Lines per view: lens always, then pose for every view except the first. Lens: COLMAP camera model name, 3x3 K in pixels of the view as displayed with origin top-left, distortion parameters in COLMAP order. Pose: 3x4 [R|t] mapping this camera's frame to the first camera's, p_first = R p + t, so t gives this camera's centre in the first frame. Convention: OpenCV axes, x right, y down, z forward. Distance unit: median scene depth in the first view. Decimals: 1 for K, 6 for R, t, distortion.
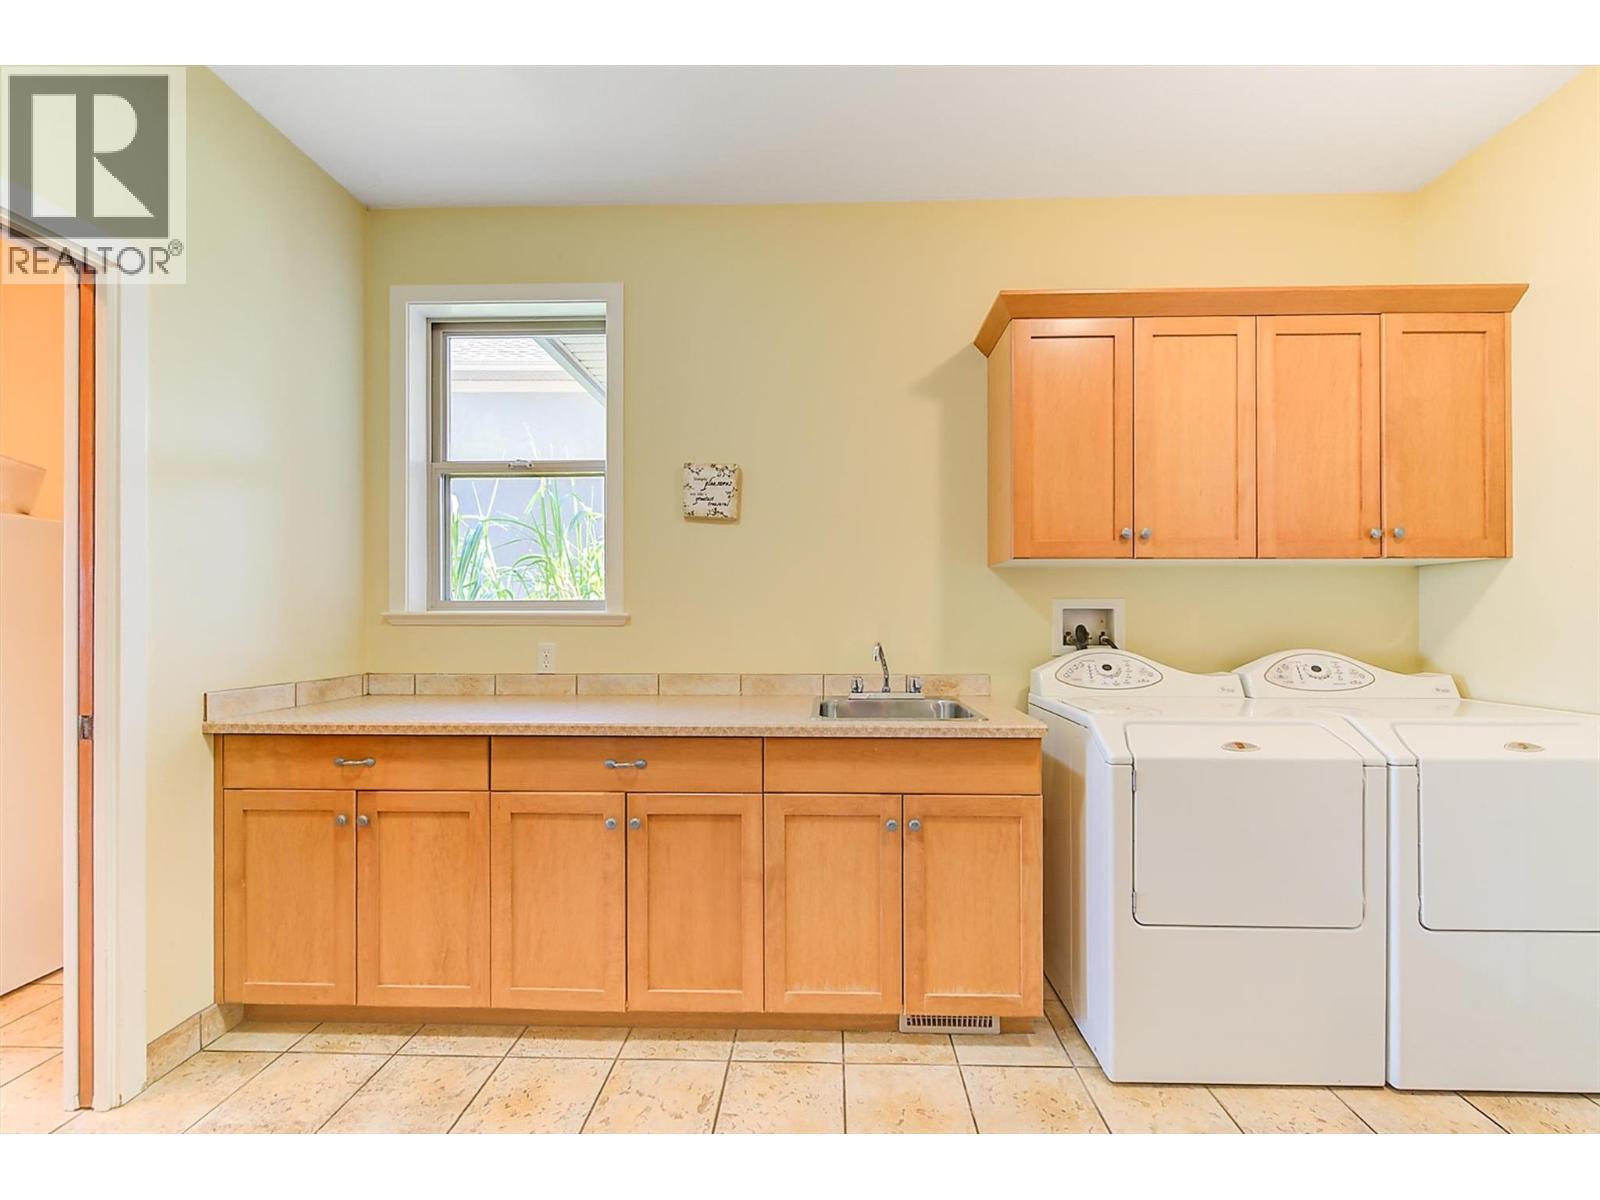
lens RADIAL K [[628.1, 0, 776.0], [0, 628.1, 617.5], [0, 0, 1]] dist [-0.005142, -0.000818]
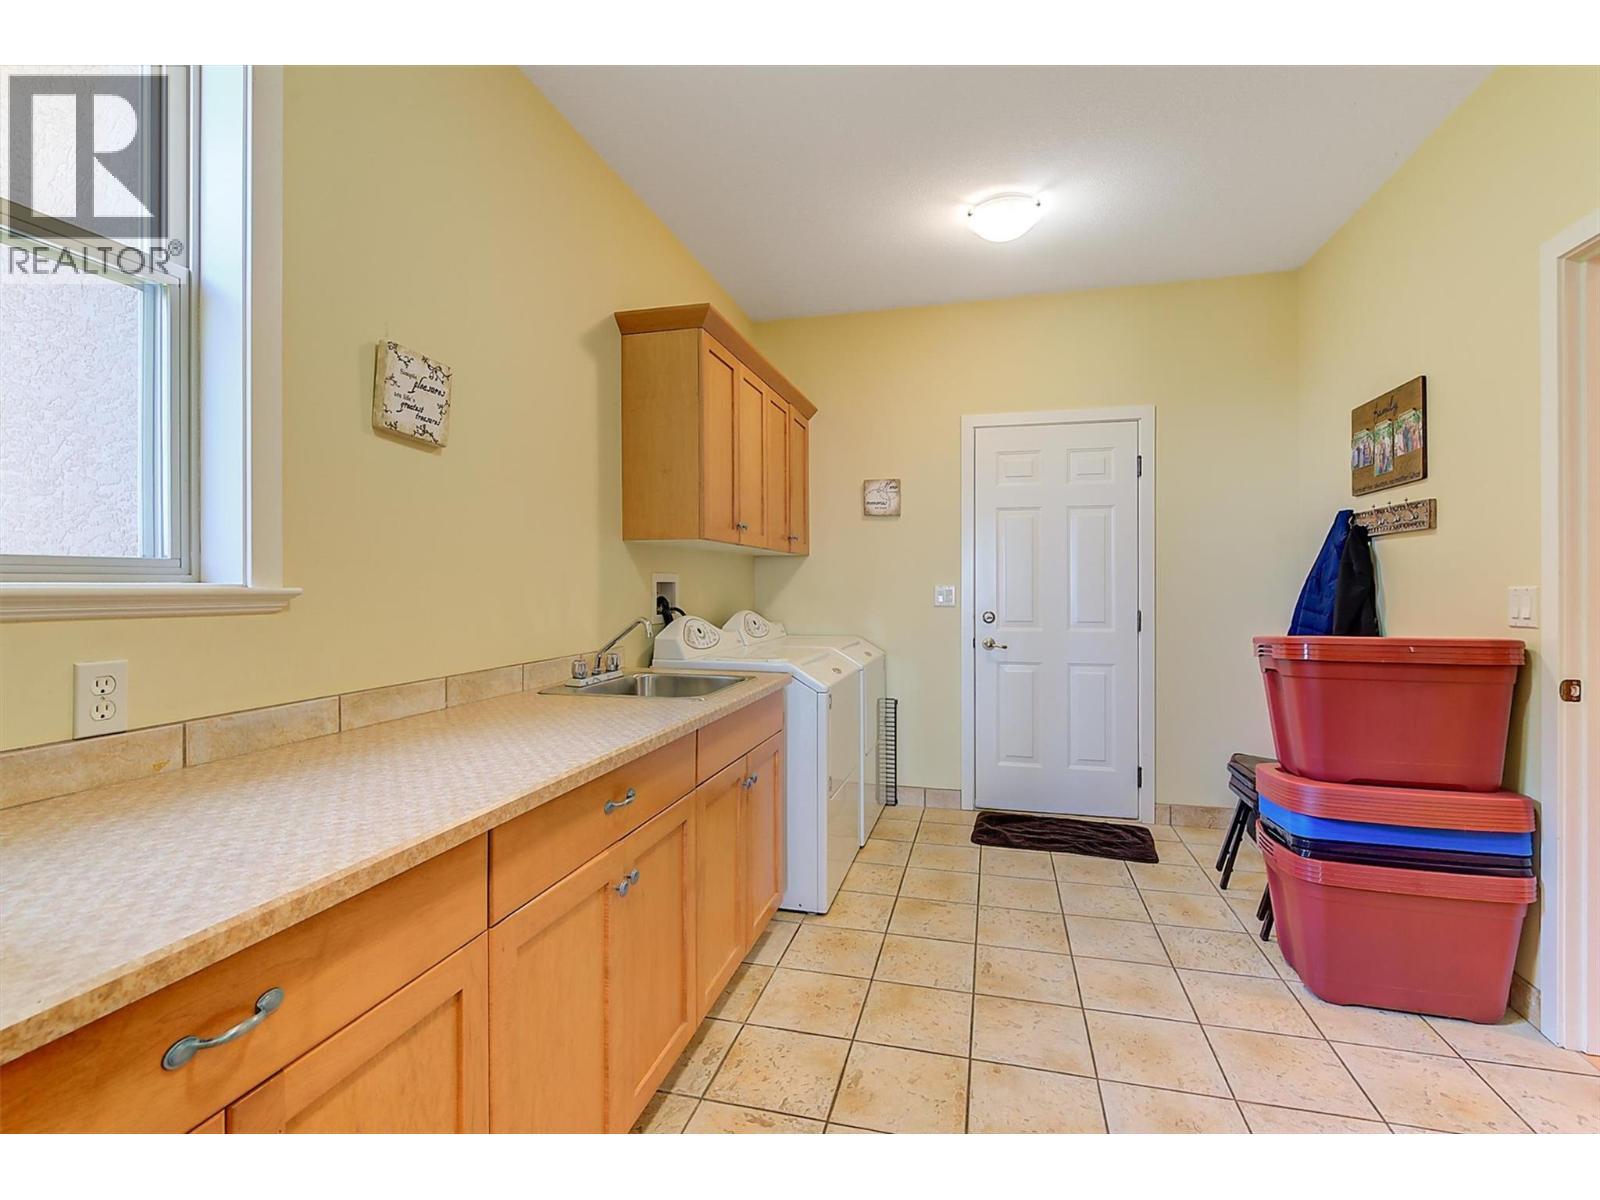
lens RADIAL K [[744.0, 0, 808.4], [0, 744.0, 576.1], [0, 0, 1]] dist [-0.004376, -0.001689]
pose [[0.216853, 0.008040, 0.976171, -0.882977], [-0.004051, 0.999965, -0.007336, -0.016747], [-0.976196, -0.002364, 0.216878, 0.519989]]
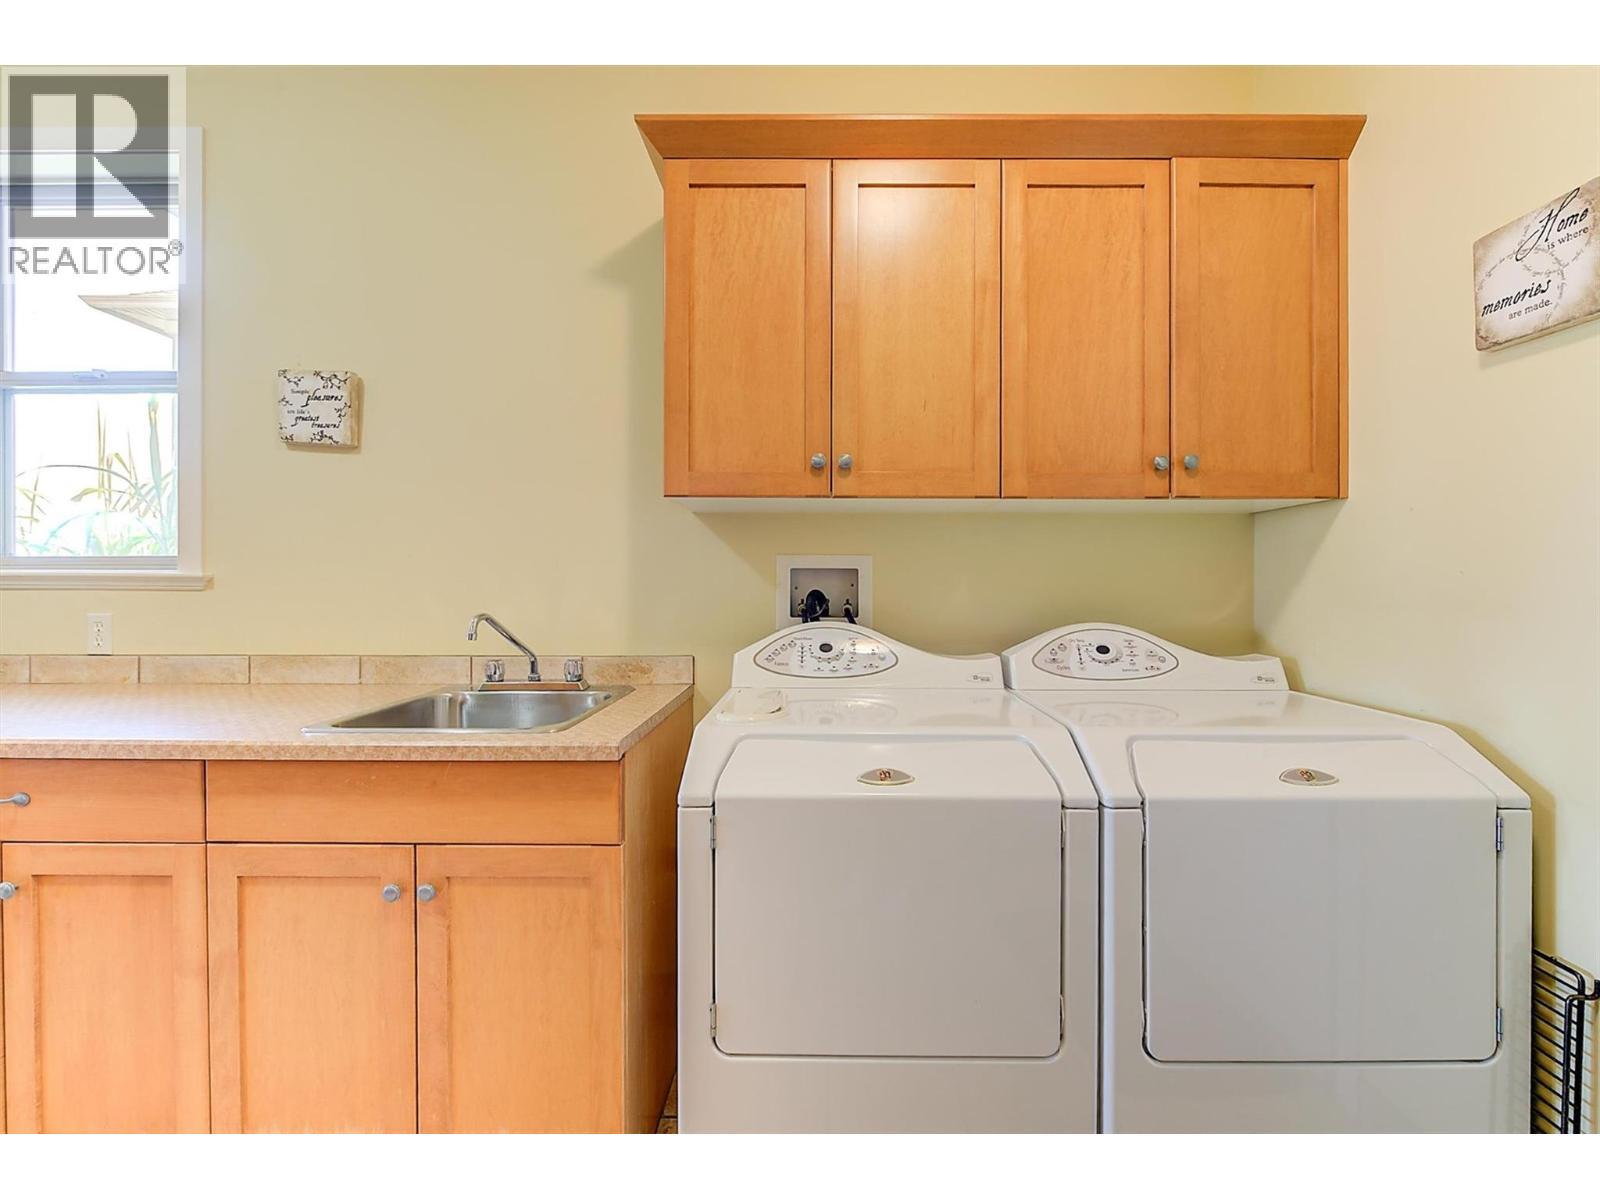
lens RADIAL K [[628.1, 0, 801.7], [0, 628.1, 585.3], [0, 0, 1]] dist [-0.005142, -0.000818]
pose [[0.999533, 0.001793, 0.030500, 0.519042], [-0.001952, 0.999985, 0.005165, 0.002676], [-0.030490, -0.005223, 0.999521, 0.287235]]
